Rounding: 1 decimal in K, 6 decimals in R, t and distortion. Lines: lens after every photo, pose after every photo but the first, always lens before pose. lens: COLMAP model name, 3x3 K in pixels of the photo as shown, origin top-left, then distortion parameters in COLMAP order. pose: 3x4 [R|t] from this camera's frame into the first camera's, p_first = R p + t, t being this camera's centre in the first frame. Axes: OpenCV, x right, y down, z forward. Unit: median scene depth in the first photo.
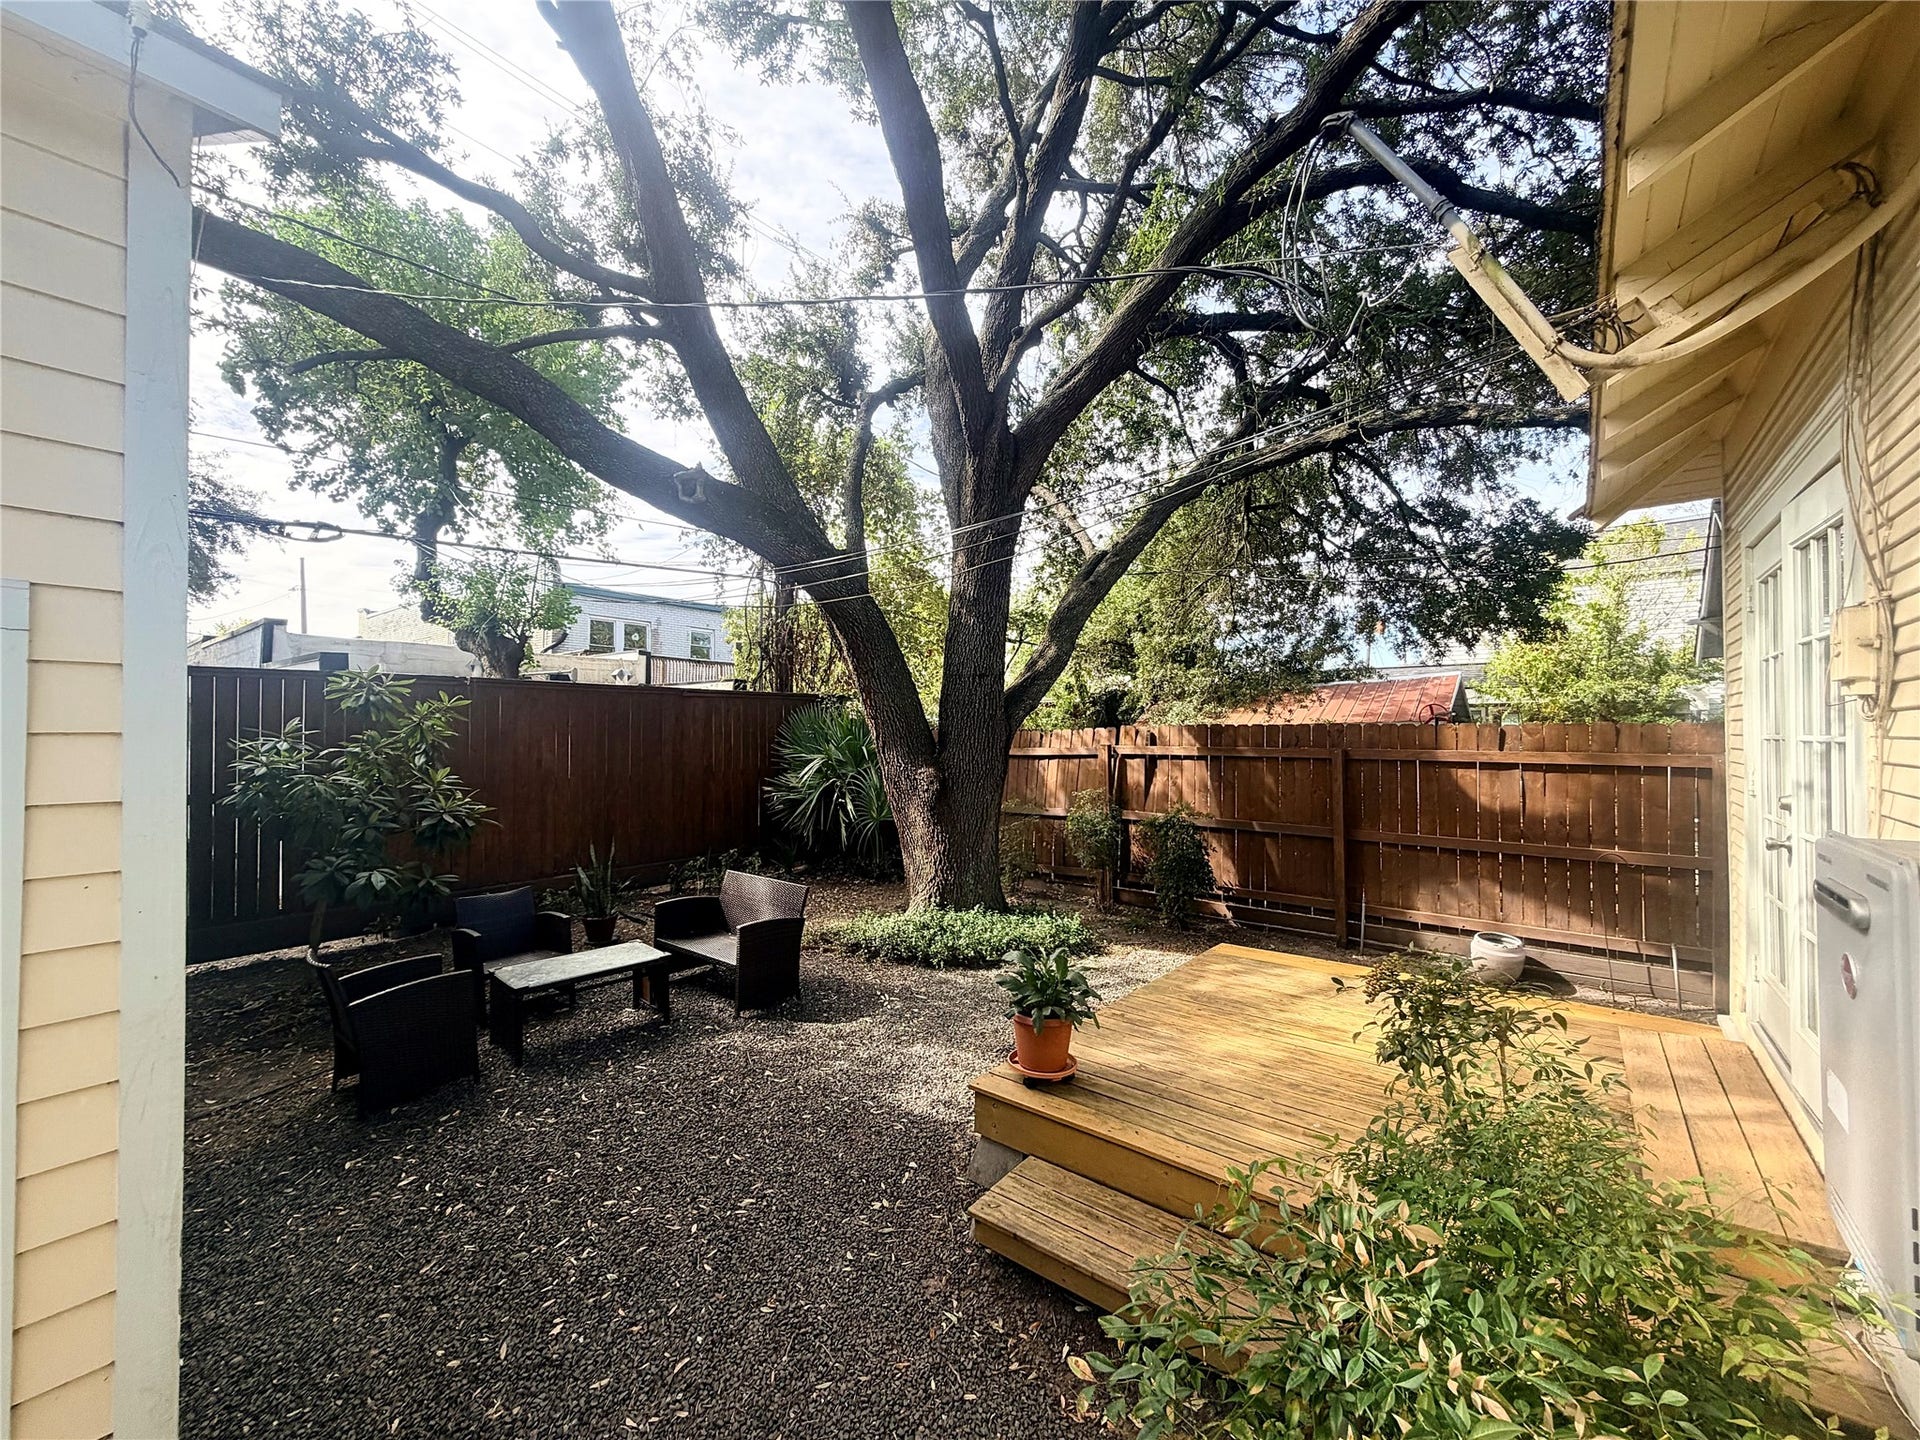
lens RADIAL K [[765.7, 0, 960.0], [0, 765.7, 720.0], [0, 0, 1]] dist [0.000361, 0.000271]
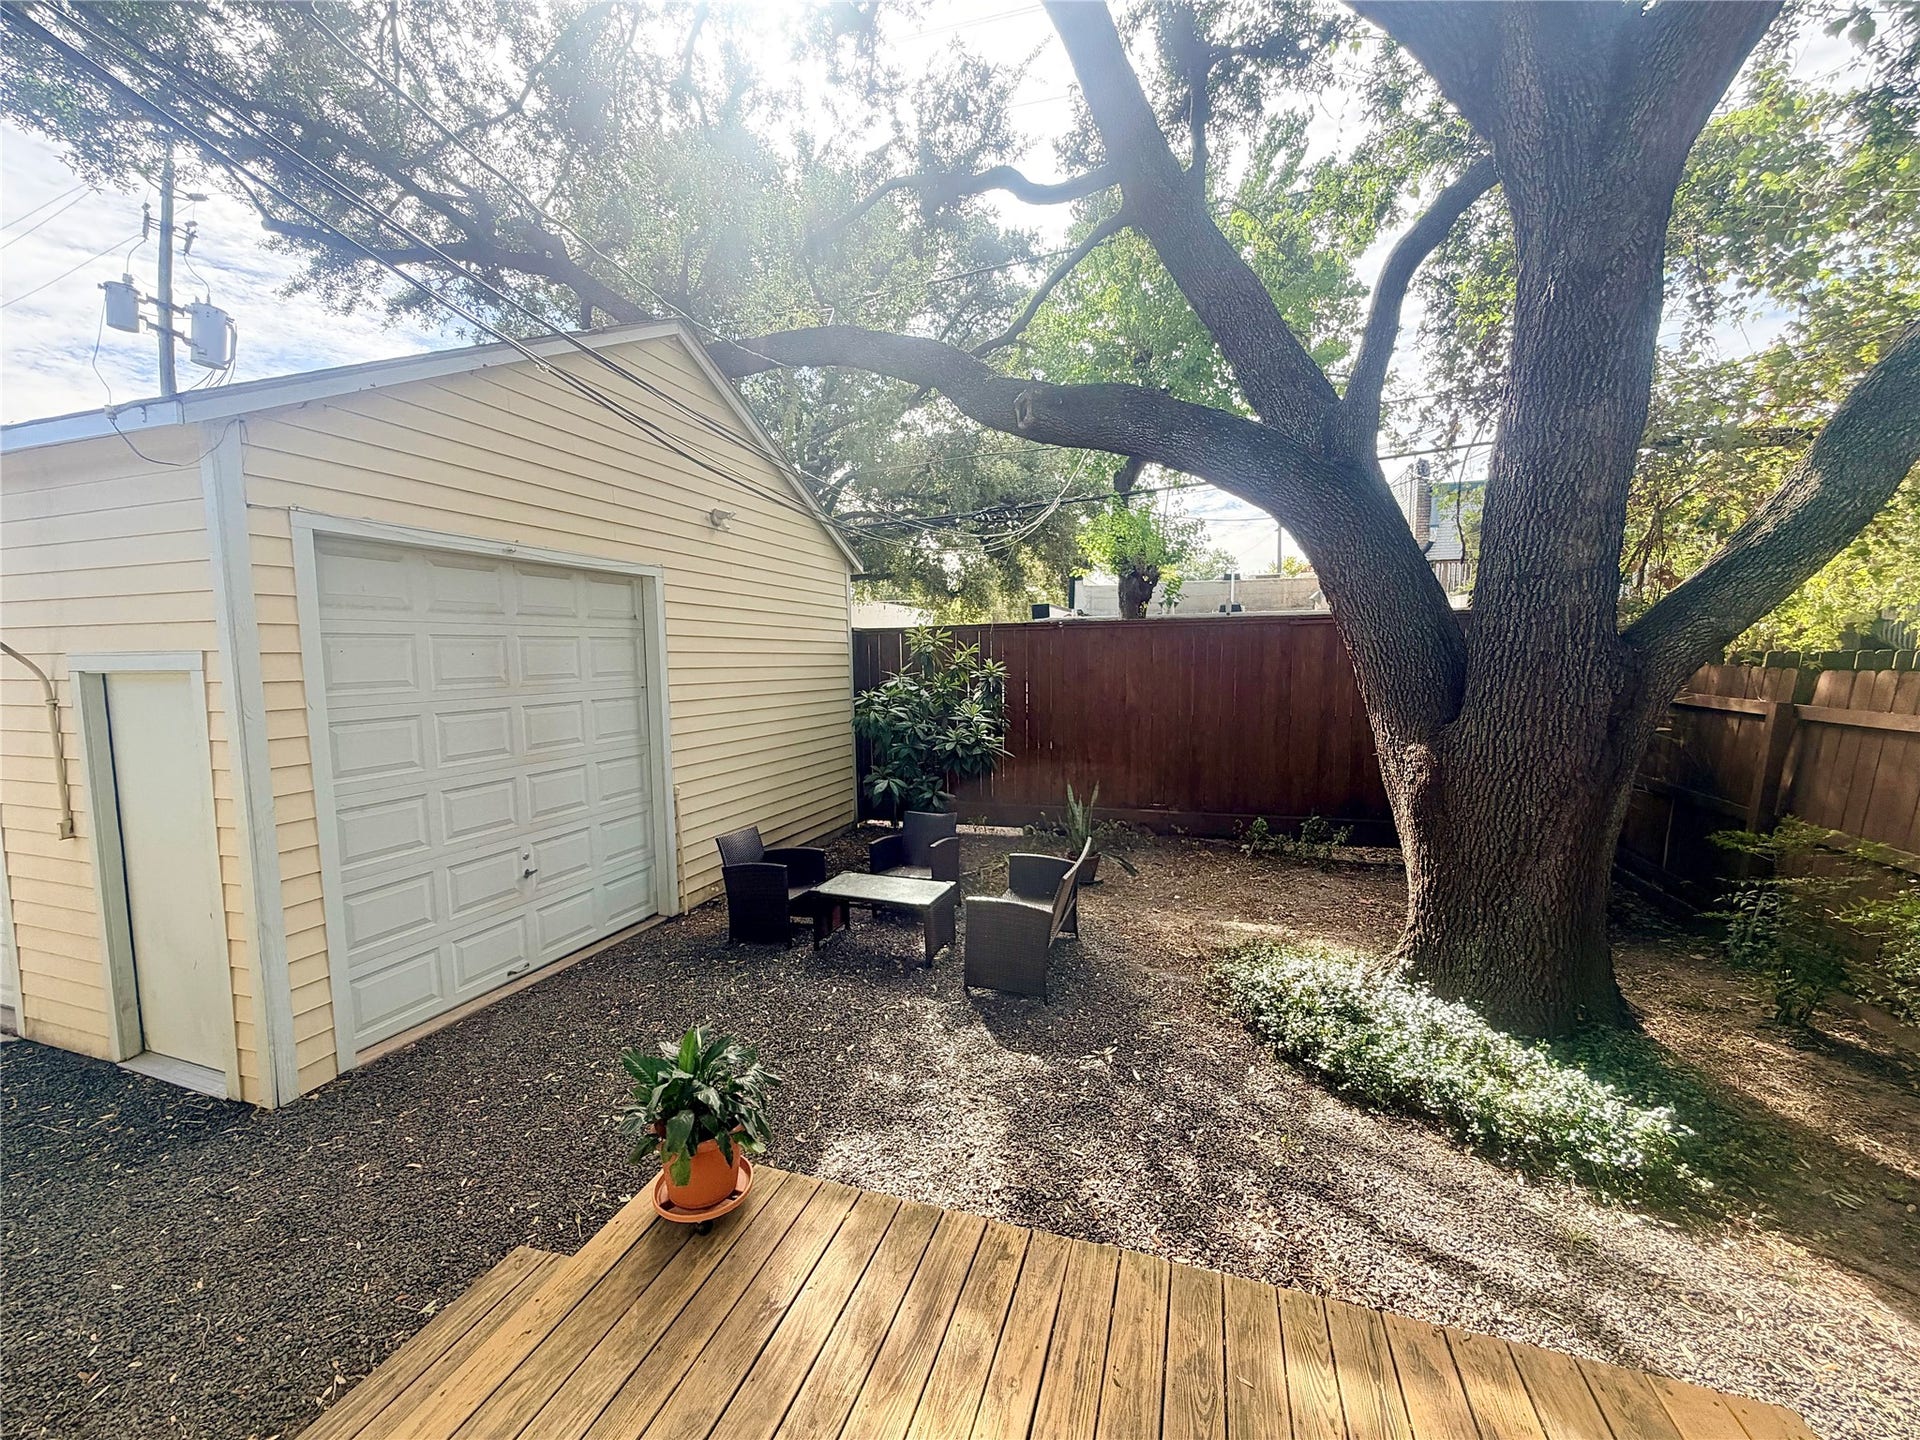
lens RADIAL K [[765.7, 0, 960.0], [0, 765.7, 720.0], [0, 0, 1]] dist [0.000361, 0.000271]
pose [[0.362884, 0.074096, -0.928884, 0.556816], [0.029563, 0.995416, 0.090952, -0.031239], [0.931365, -0.060466, 0.359030, 0.667651]]
